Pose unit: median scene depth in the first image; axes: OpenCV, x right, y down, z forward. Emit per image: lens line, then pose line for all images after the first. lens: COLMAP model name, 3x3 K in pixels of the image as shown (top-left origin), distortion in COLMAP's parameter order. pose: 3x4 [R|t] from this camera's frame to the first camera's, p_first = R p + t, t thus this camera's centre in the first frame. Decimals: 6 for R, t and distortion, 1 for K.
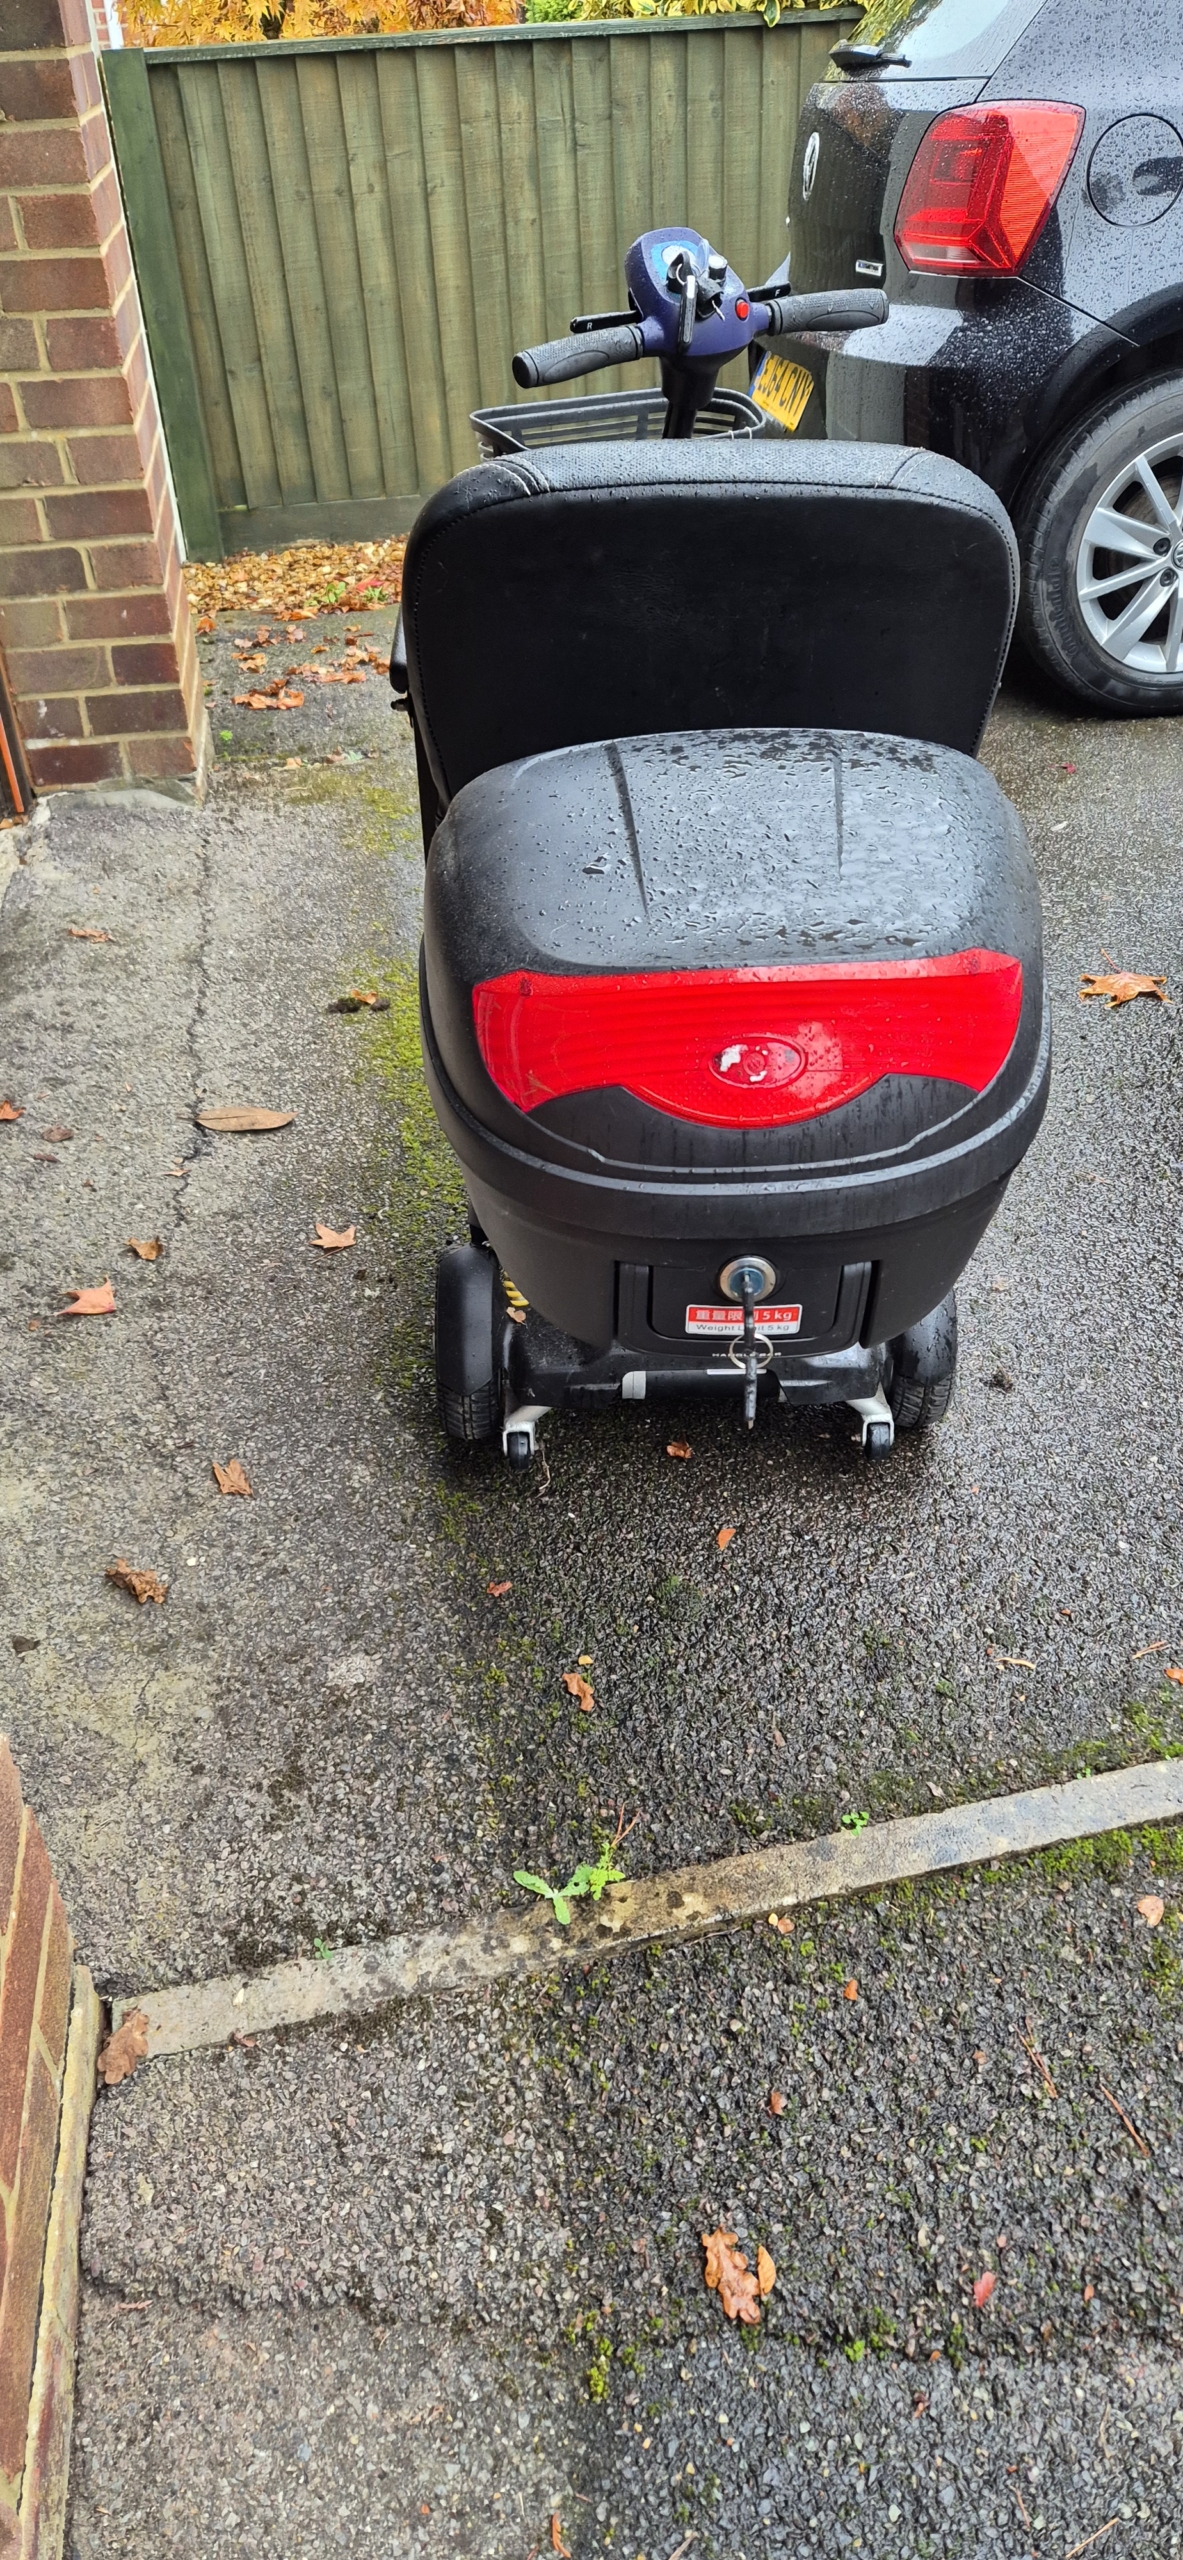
lens RADIAL K [[1674.5, 0, 591.5], [0, 1674.5, 1280.0], [0, 0, 1]] dist [0.024148, 0.000952]
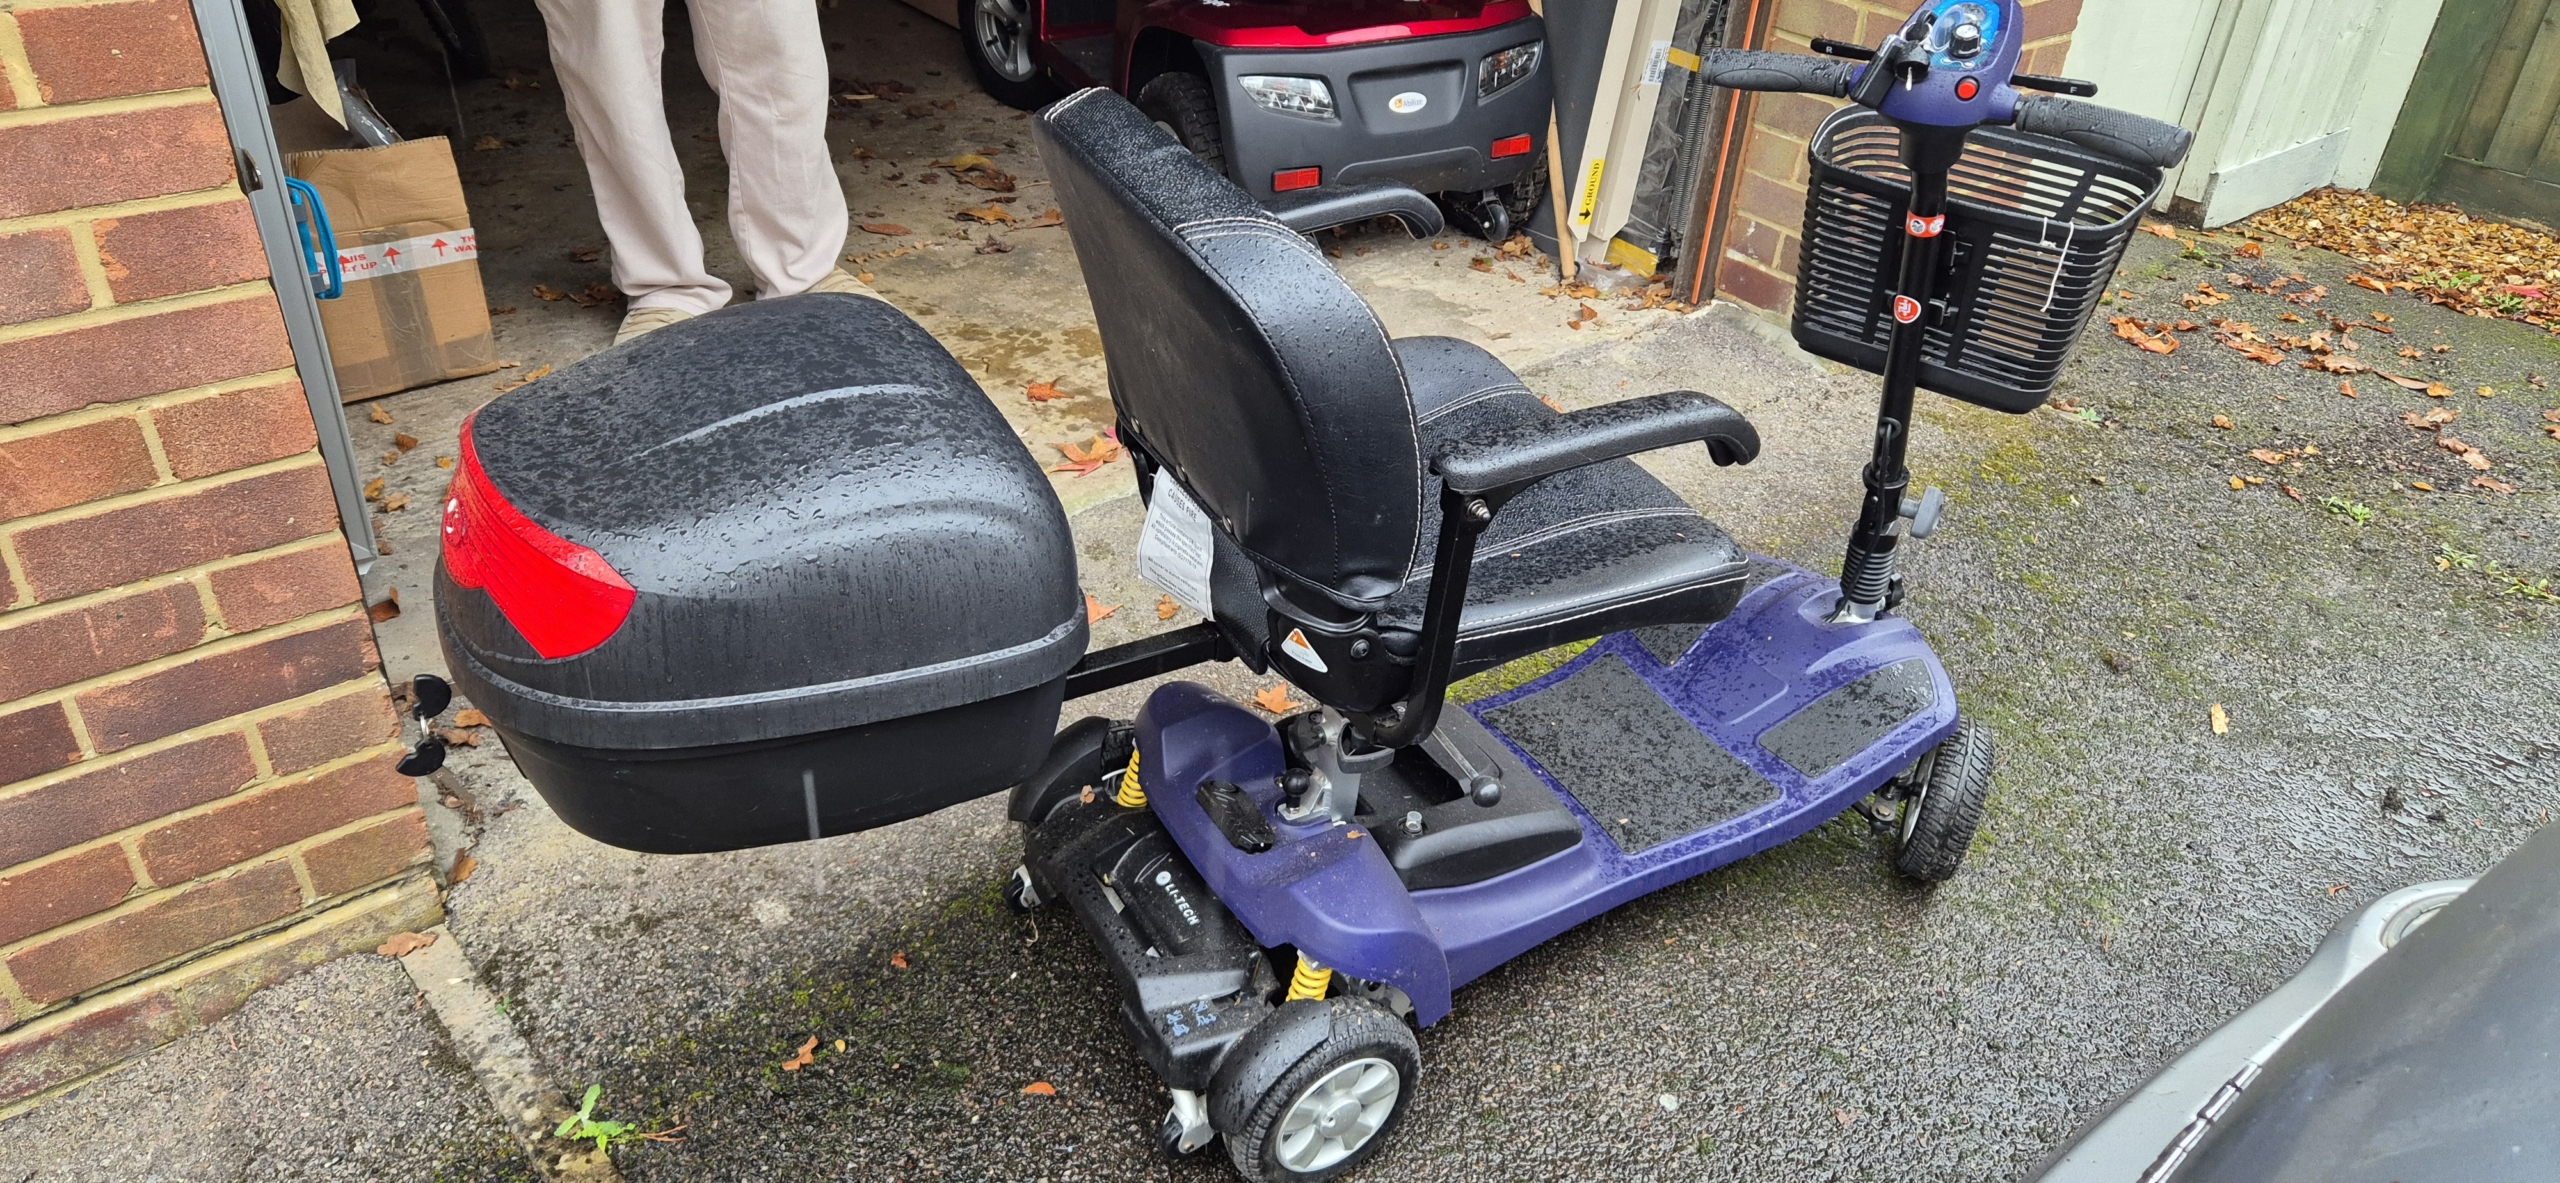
lens RADIAL K [[1674.5, 0, 1280.0], [0, 1674.5, 591.5], [0, 0, 1]] dist [0.024148, 0.000952]
pose [[0.488989, 0.511270, -0.706748, 0.855156], [-0.568580, 0.801266, 0.186253, -0.426097], [0.661518, 0.310767, 0.682508, 0.388911]]
